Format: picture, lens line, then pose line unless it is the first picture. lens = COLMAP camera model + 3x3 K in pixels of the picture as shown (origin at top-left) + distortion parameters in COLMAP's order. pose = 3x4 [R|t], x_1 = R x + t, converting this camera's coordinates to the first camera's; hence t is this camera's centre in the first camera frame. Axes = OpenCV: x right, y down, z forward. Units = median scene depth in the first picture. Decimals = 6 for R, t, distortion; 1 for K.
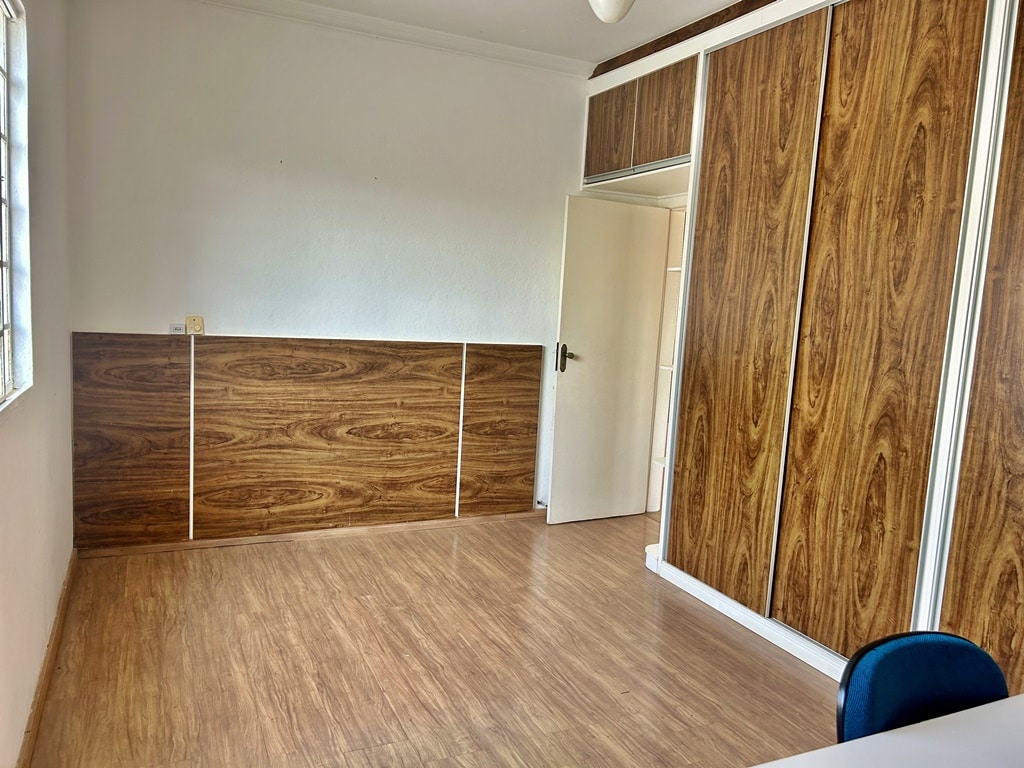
lens RADIAL K [[775.6, 0, 536.3], [0, 775.6, 377.2], [0, 0, 1]] dist [0.055811, -0.057636]
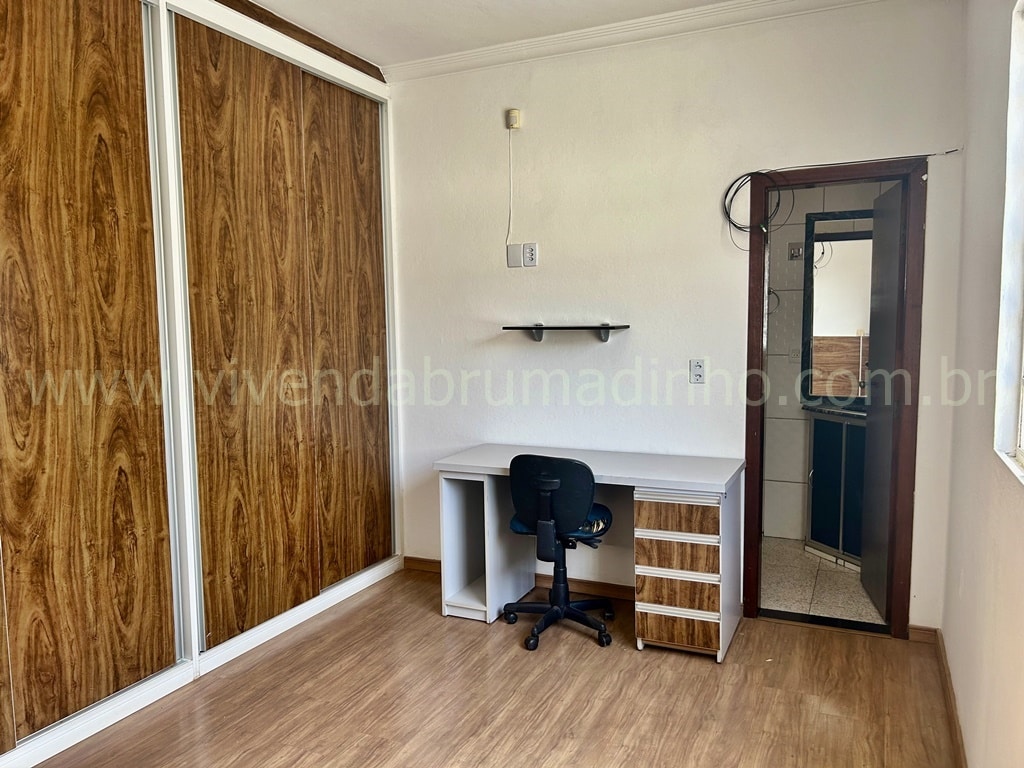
lens RADIAL K [[775.6, 0, 484.6], [0, 775.6, 406.2], [0, 0, 1]] dist [0.055811, -0.057636]
pose [[-0.603762, -0.109524, 0.789605, -0.628906], [0.083140, 0.976464, 0.199014, 0.269355], [-0.792817, 0.185804, -0.580446, 1.252187]]
